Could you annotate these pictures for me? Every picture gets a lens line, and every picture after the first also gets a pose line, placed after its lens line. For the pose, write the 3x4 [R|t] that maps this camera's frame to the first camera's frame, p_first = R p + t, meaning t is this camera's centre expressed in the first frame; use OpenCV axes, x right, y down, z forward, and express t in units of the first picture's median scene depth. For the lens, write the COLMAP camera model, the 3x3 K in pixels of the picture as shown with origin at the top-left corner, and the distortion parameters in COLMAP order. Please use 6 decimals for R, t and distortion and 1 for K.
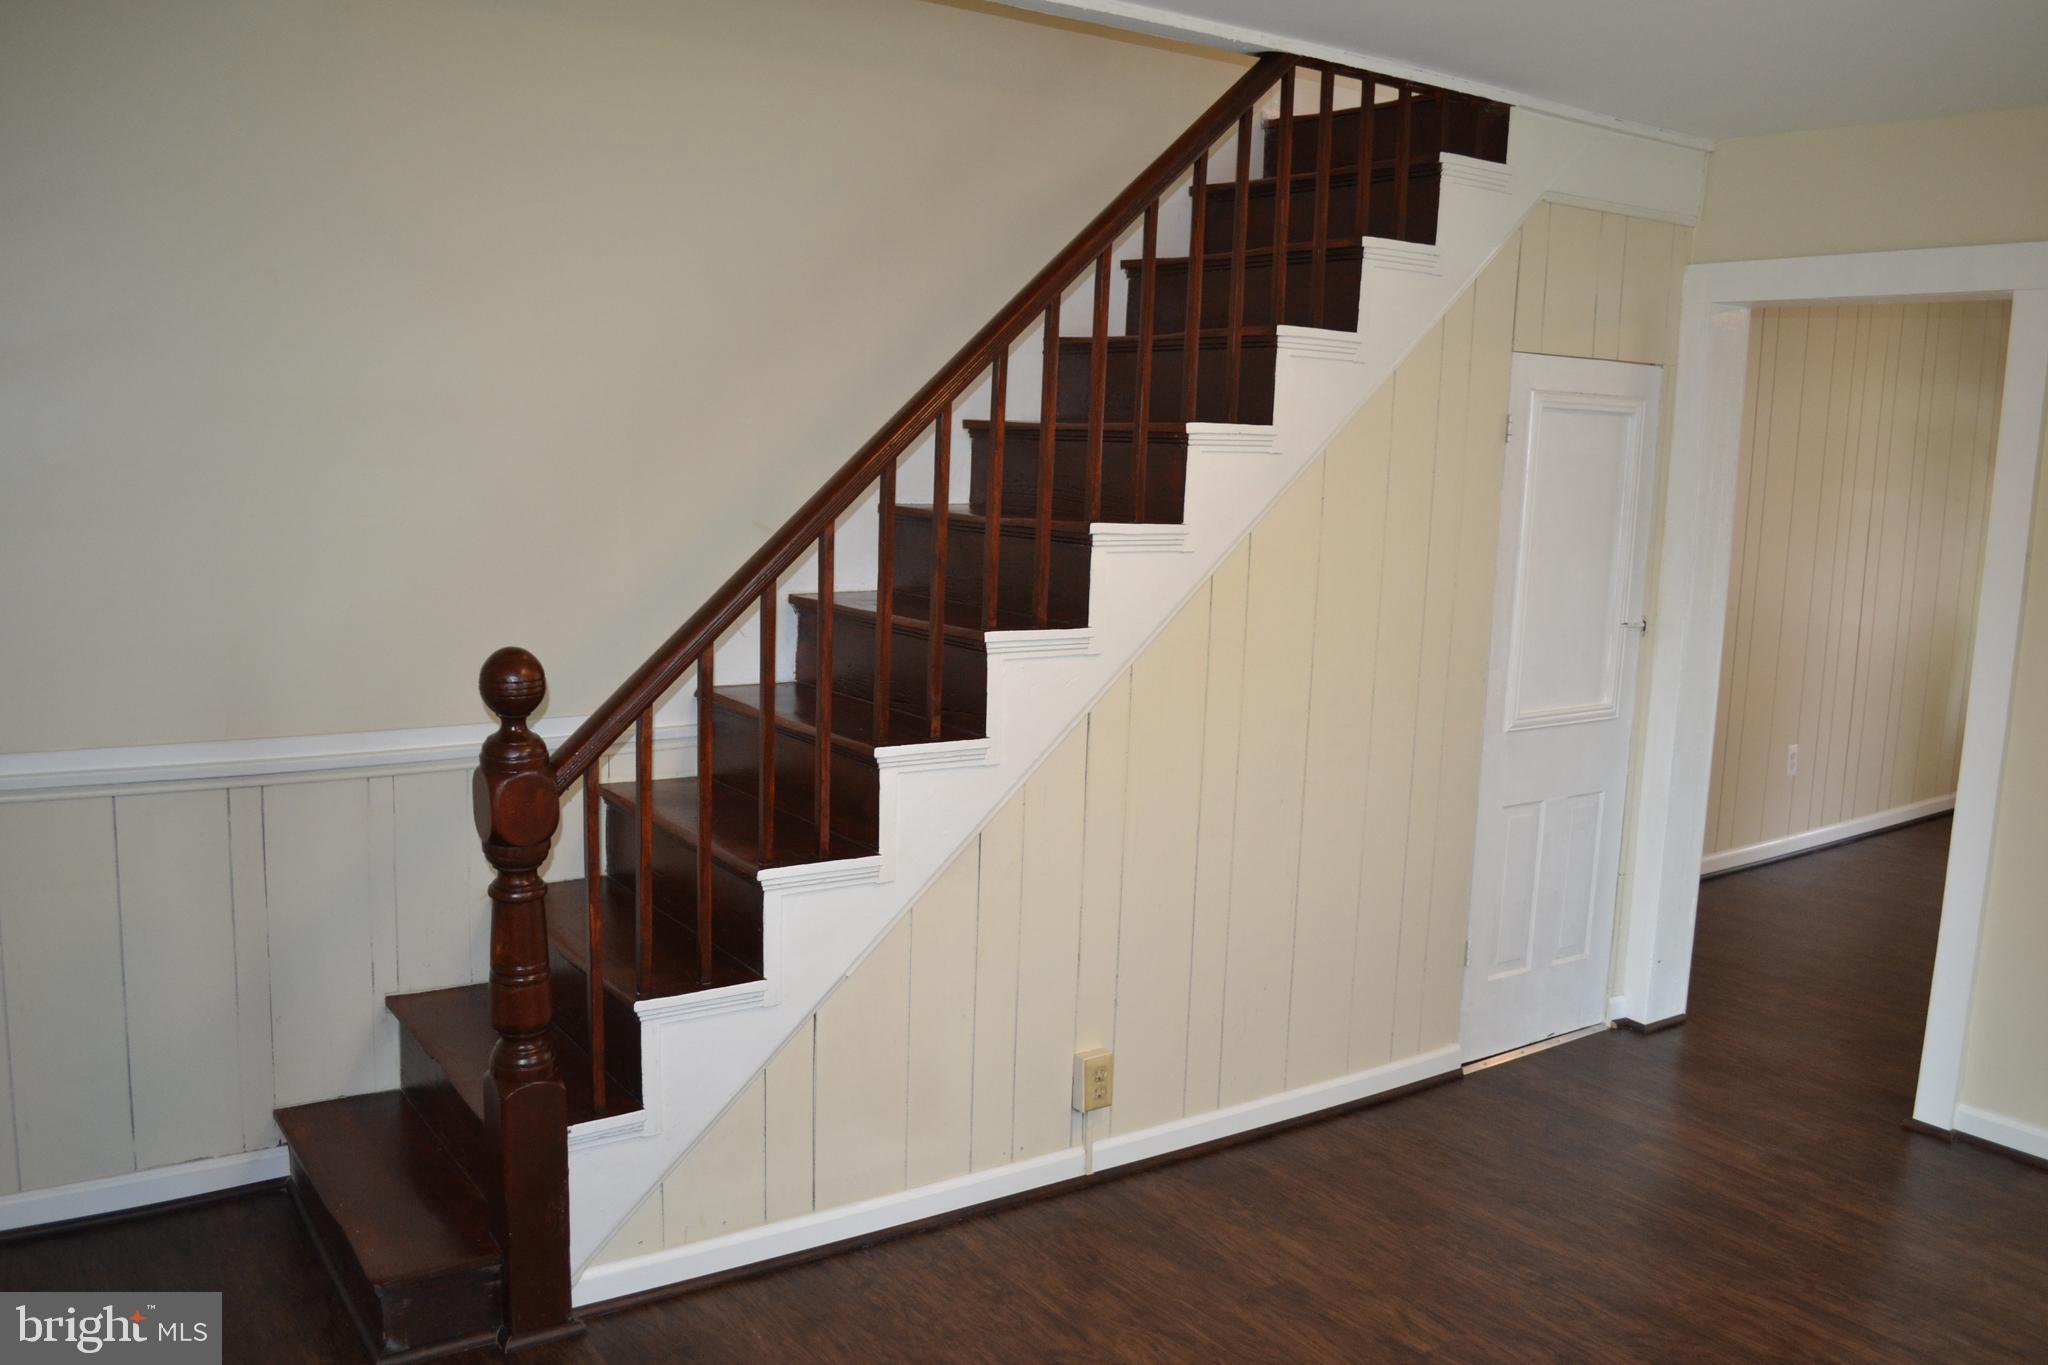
lens RADIAL K [[1627.6, 0, 1053.5], [0, 1627.6, 716.1], [0, 0, 1]] dist [-0.076557, 0.005630]
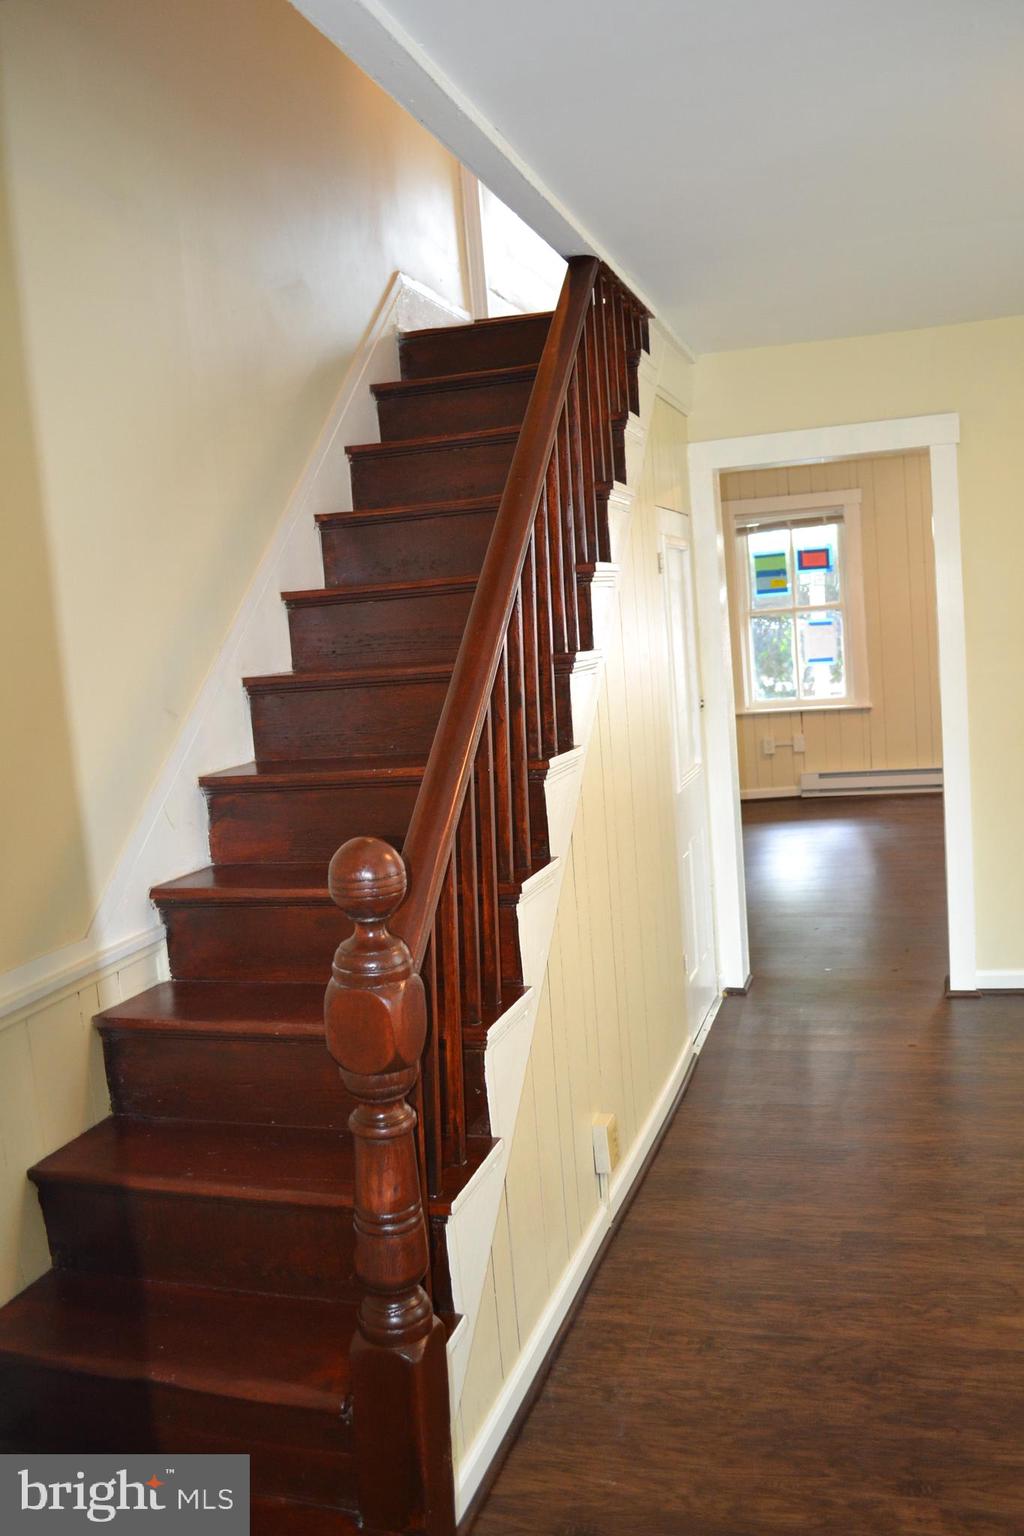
lens RADIAL K [[1220.7, 0, 533.7], [0, 1220.7, 775.0], [0, 0, 1]] dist [-0.076557, 0.005630]
pose [[0.785376, -0.168382, 0.595678, -0.479388], [0.199418, 0.979814, 0.014044, -0.049533], [-0.586018, 0.107759, 0.803101, 0.322746]]
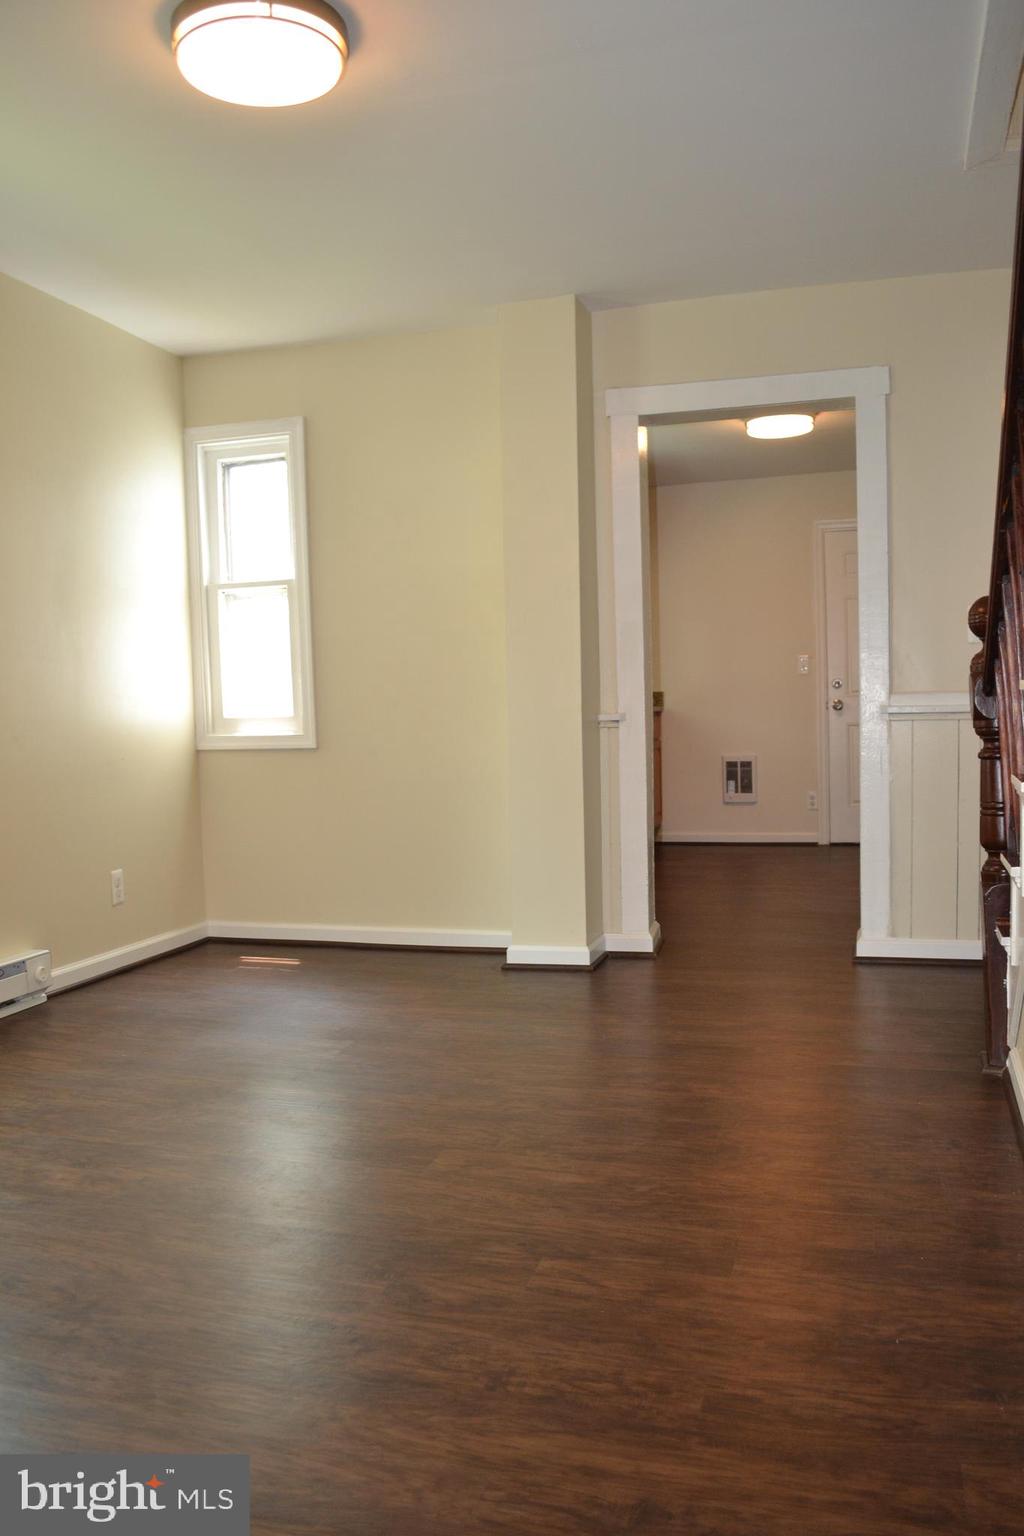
lens RADIAL K [[1220.7, 0, 517.1], [0, 1220.7, 760.1], [0, 0, 1]] dist [-0.076557, 0.005630]
pose [[-0.788891, 0.020333, -0.614197, 0.576674], [-0.098257, 0.982421, 0.158727, -0.020870], [0.606627, 0.185567, -0.773025, 1.250706]]
